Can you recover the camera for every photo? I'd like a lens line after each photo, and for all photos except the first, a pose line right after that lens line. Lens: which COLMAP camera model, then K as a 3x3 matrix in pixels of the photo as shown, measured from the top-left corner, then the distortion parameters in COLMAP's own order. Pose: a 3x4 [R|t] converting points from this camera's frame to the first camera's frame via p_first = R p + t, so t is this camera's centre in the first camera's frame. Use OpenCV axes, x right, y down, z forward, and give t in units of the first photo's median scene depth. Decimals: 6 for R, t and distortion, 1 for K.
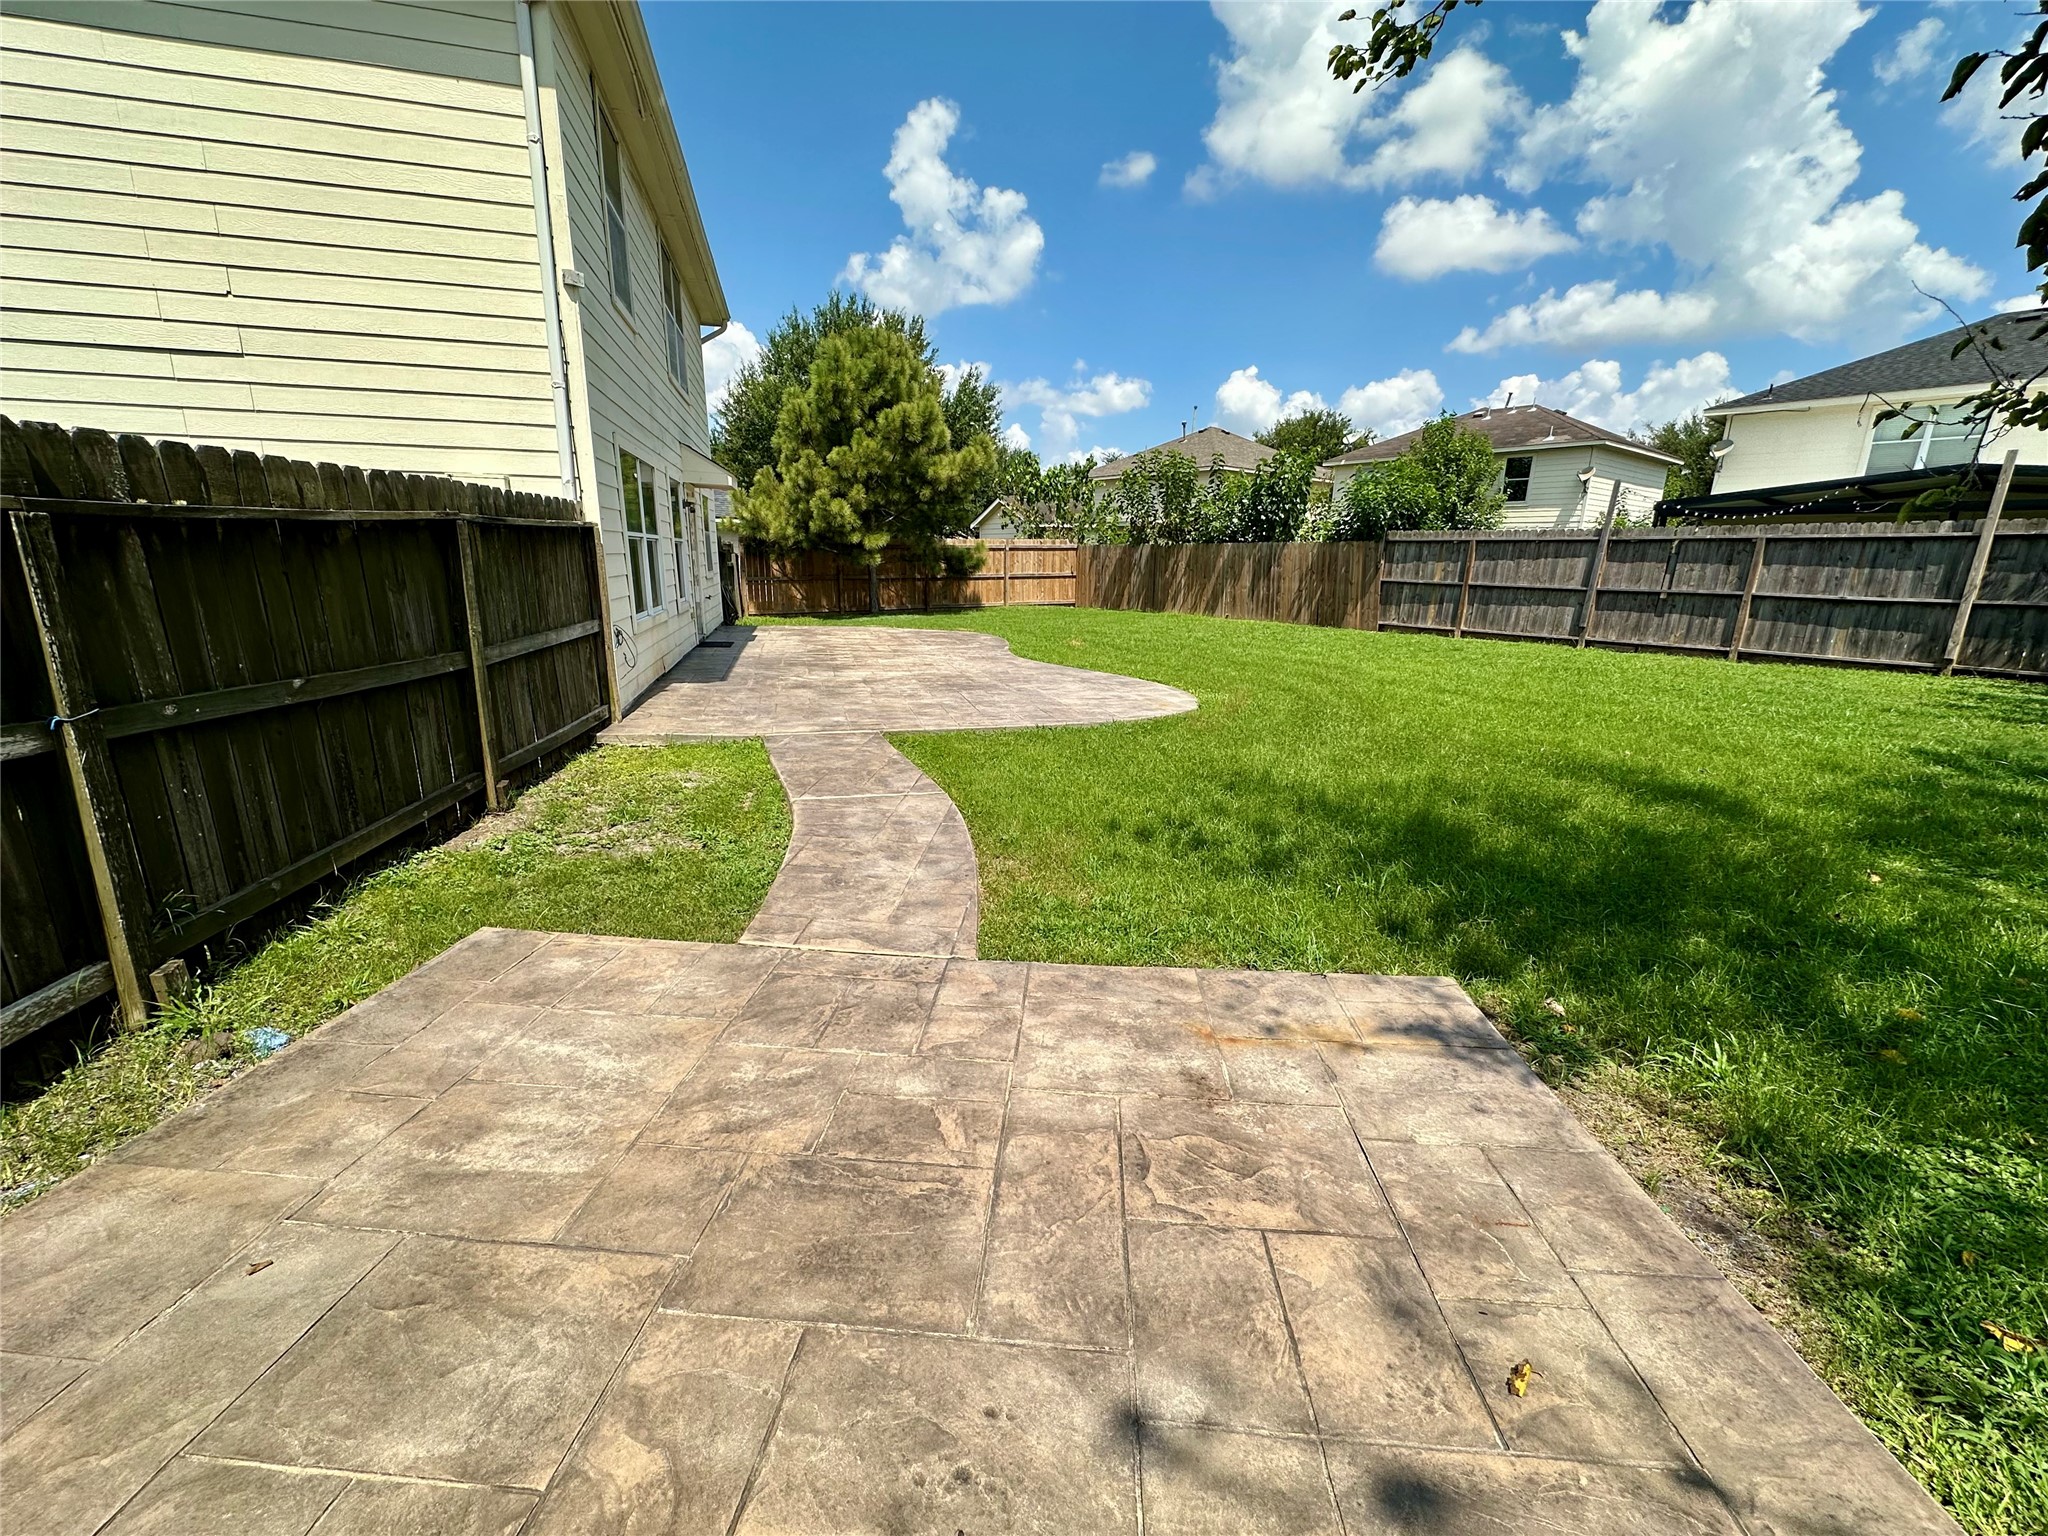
lens RADIAL K [[819.7, 0, 1021.2], [0, 819.7, 769.7], [0, 0, 1]] dist [-0.000891, 0.000696]
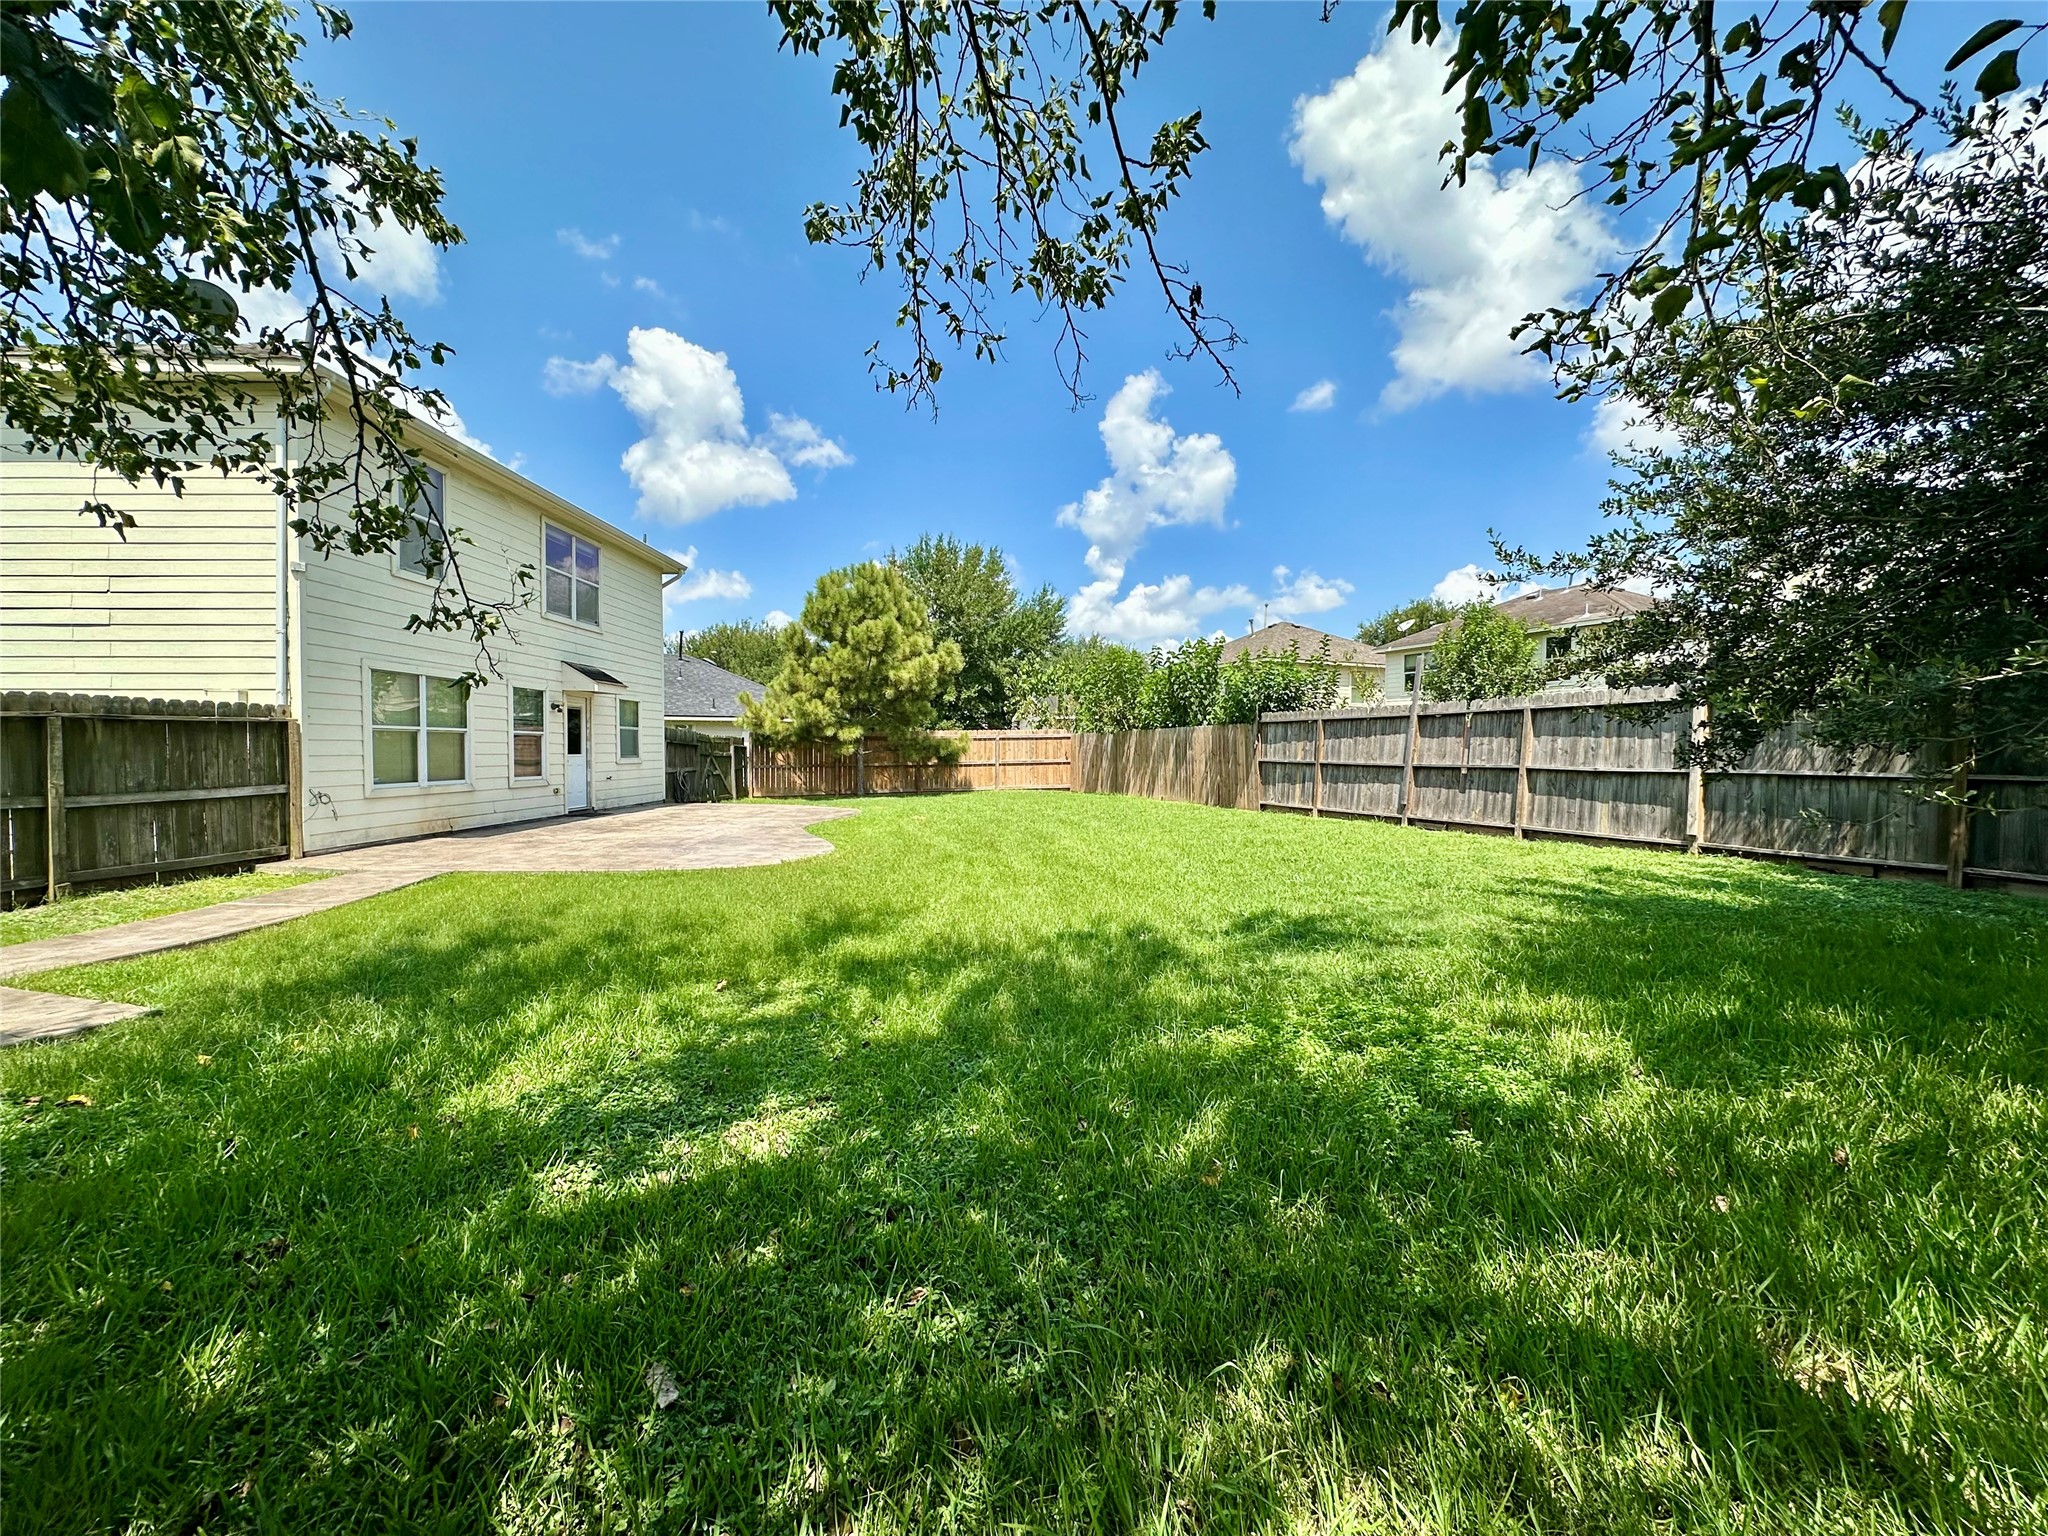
lens RADIAL K [[819.7, 0, 1021.2], [0, 819.7, 769.7], [0, 0, 1]] dist [-0.000891, 0.000696]
pose [[0.968097, -0.008863, -0.250417, 0.500383], [-0.049025, 0.973360, -0.223978, 0.021324], [0.245731, 0.229110, 0.941873, -0.011064]]
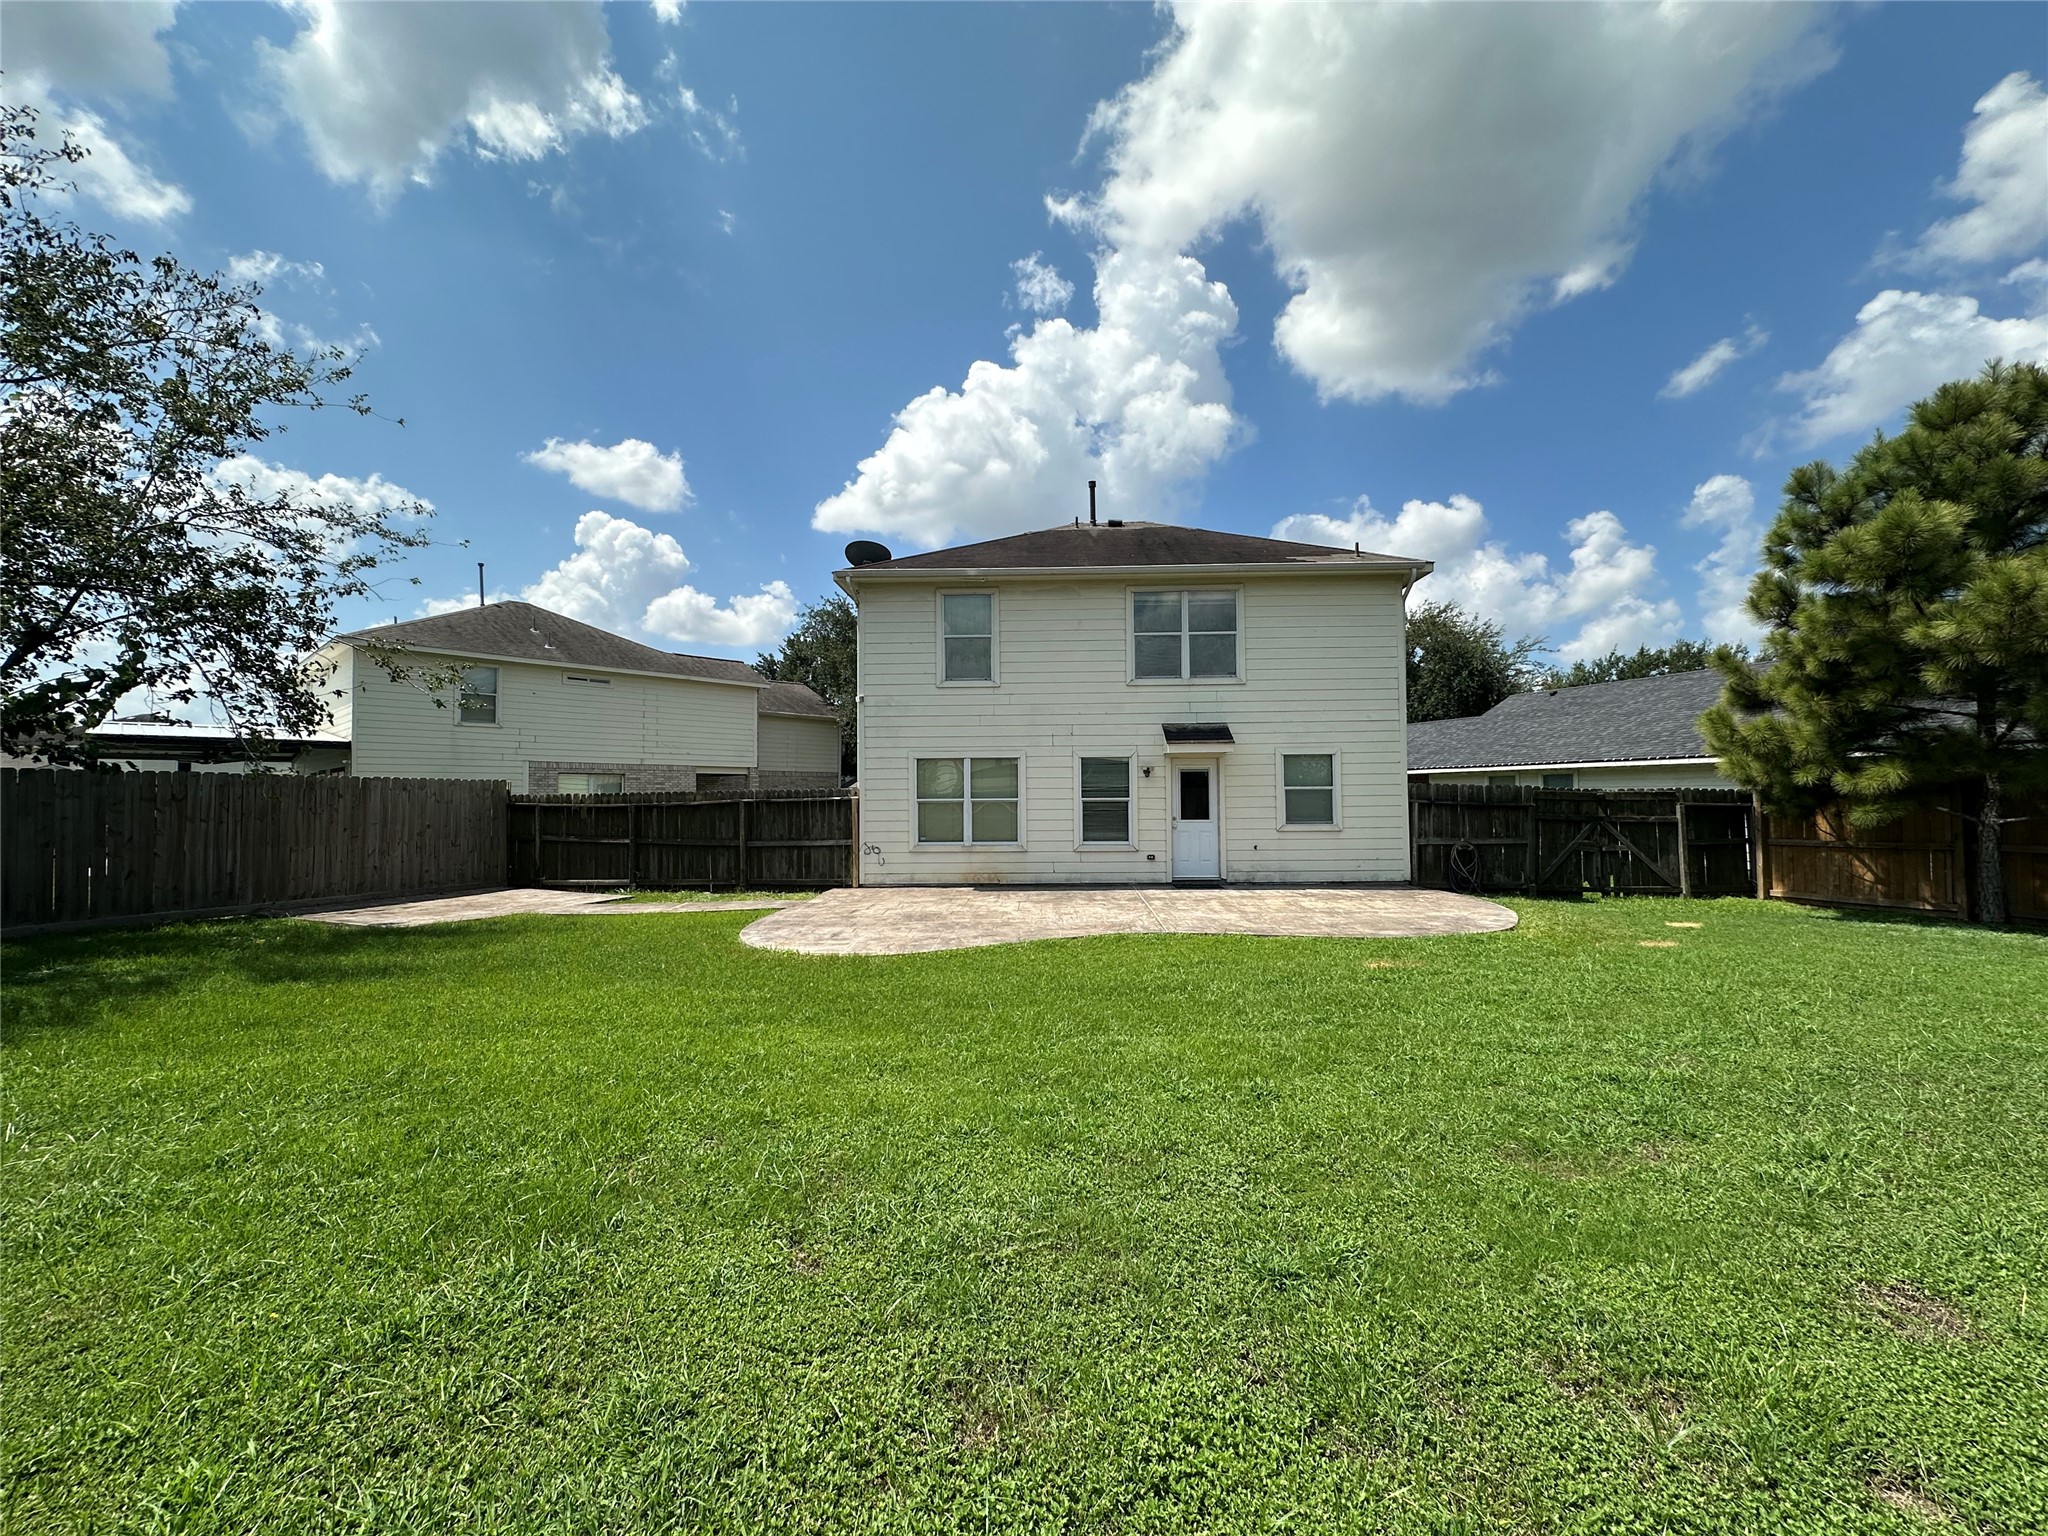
lens RADIAL K [[819.7, 0, 1021.2], [0, 819.7, 769.7], [0, 0, 1]] dist [-0.000891, 0.000696]
pose [[-0.312670, -0.043277, -0.948876, 0.699802], [-0.233436, 0.971826, 0.032597, -0.260309], [0.920731, 0.231694, -0.313963, 0.983991]]
